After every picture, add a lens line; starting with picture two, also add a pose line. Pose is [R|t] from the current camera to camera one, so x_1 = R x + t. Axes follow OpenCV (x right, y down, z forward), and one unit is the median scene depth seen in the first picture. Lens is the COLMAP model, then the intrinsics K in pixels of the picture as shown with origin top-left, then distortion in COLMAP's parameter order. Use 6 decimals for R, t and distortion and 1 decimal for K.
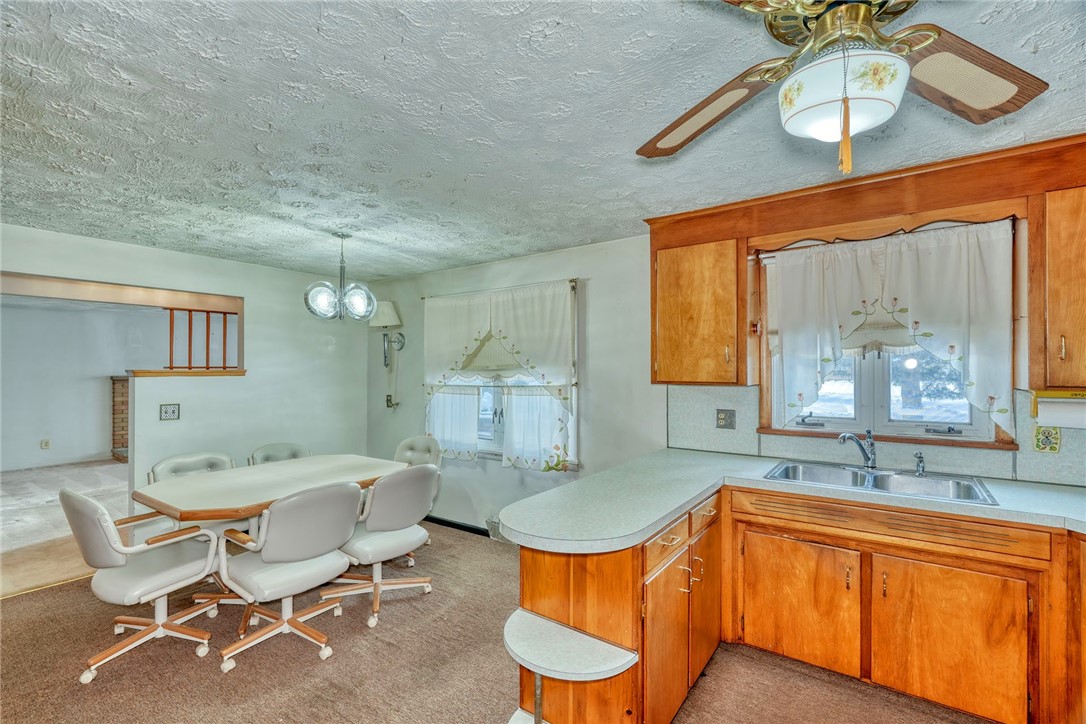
lens RADIAL K [[486.9, 0, 531.5], [0, 486.9, 368.6], [0, 0, 1]] dist [0.002010, 0.000860]
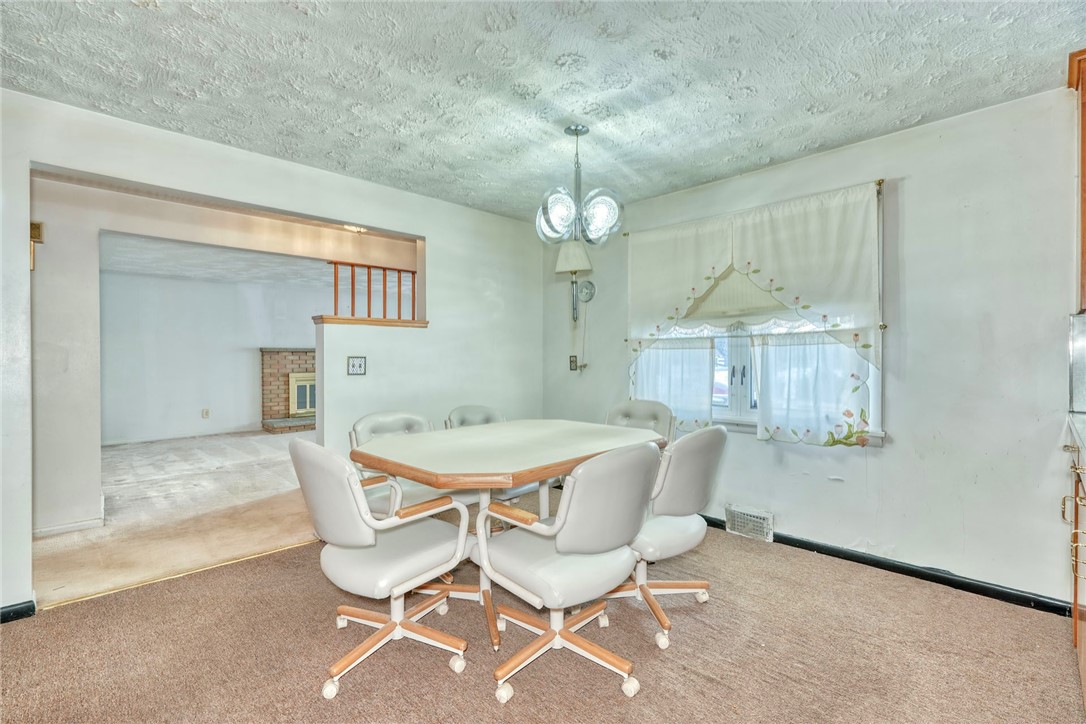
lens RADIAL K [[494.6, 0, 537.6], [0, 494.6, 361.7], [0, 0, 1]] dist [-0.002635, -0.000291]
pose [[0.986709, -0.000391, -0.162494, -0.322272], [0.002216, 0.999936, 0.011050, 0.082938], [0.162479, -0.011263, 0.986648, 0.213065]]
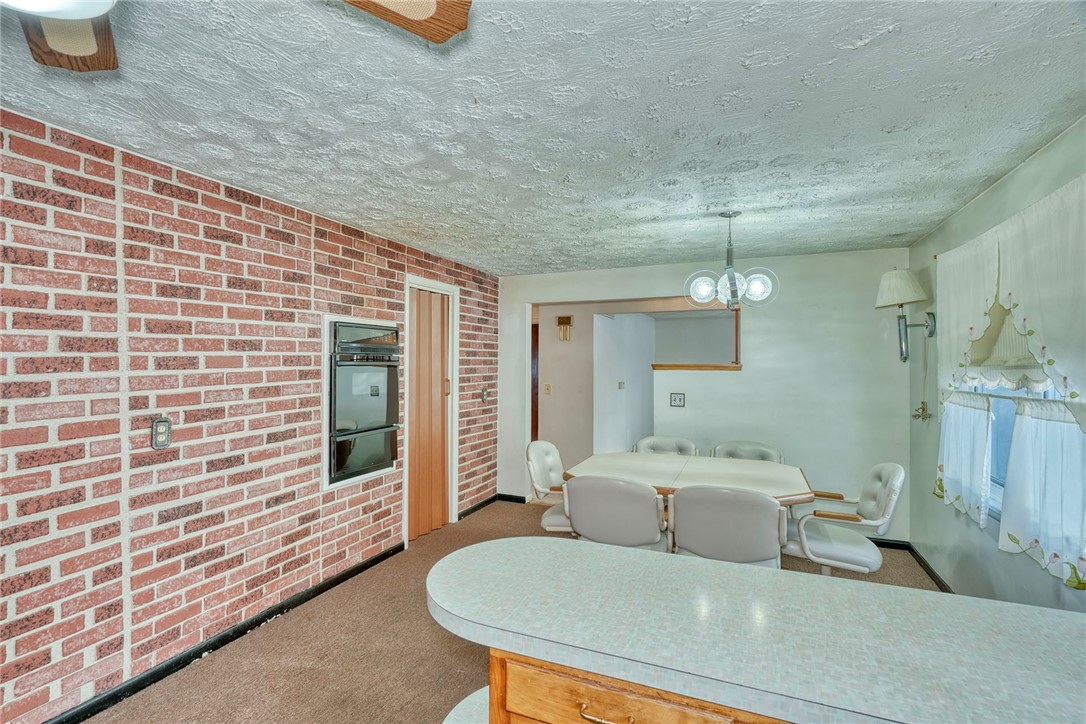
lens RADIAL K [[503.5, 0, 543.0], [0, 503.5, 362.0], [0, 0, 1]] dist [-0.000882, -0.000075]
pose [[0.227959, -0.000986, -0.973670, 0.429286], [-0.001894, 0.999997, -0.001456, -0.001125], [0.973669, 0.002176, 0.227957, 0.458152]]
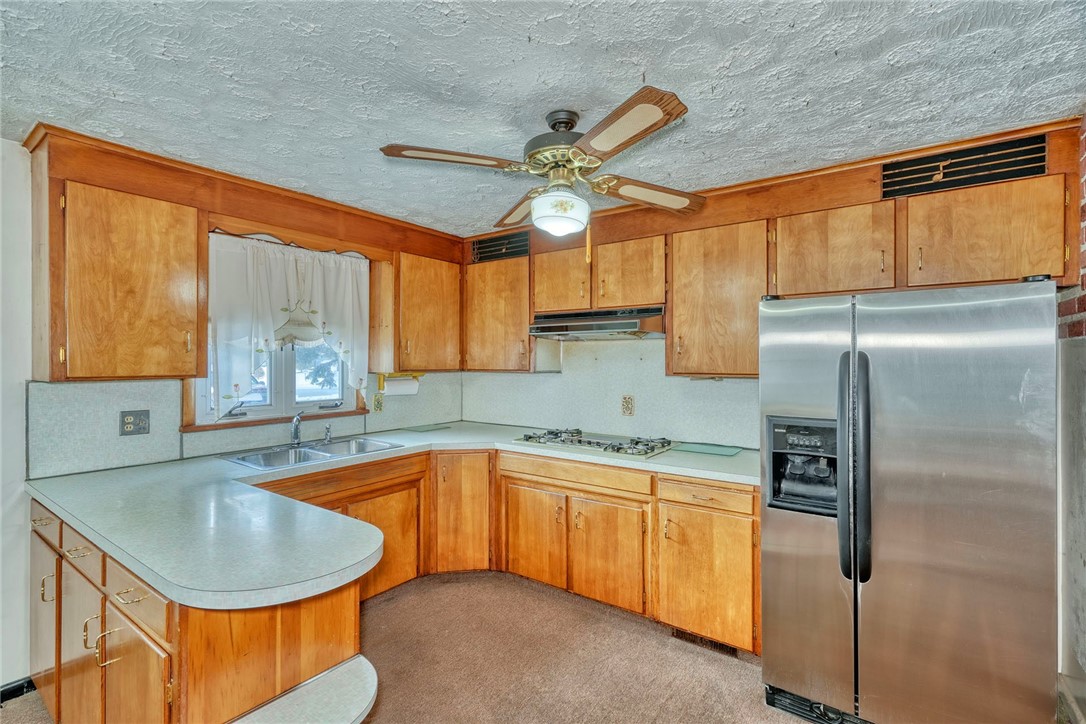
lens RADIAL K [[503.5, 0, 543.0], [0, 503.5, 362.0], [0, 0, 1]] dist [-0.000882, -0.000075]
pose [[-0.003020, -0.004391, 0.999986, -0.382645], [-0.003409, 0.999985, 0.004380, -0.000295], [-0.999990, -0.003396, -0.003035, 0.315645]]
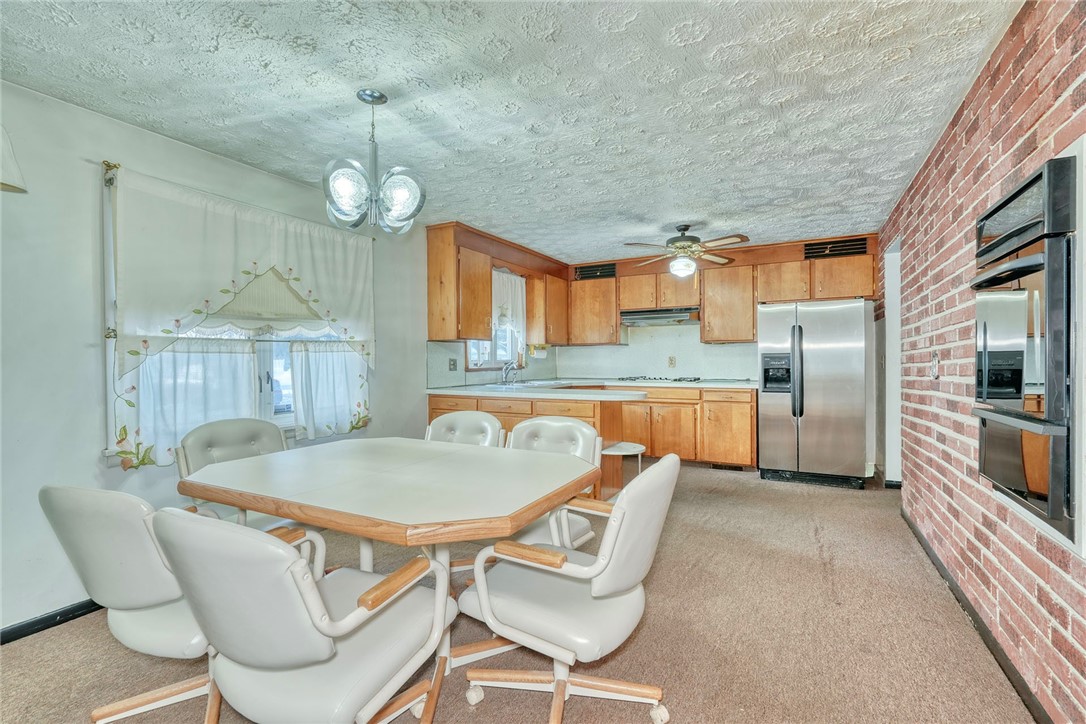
lens RADIAL K [[502.4, 0, 544.1], [0, 502.4, 366.9], [0, 0, 1]] dist [-0.000402, -0.000025]
pose [[-0.147711, -0.011768, 0.988961, -1.107557], [0.005493, 0.999904, 0.012719, 0.084265], [-0.989015, 0.007311, -0.147632, 0.873160]]
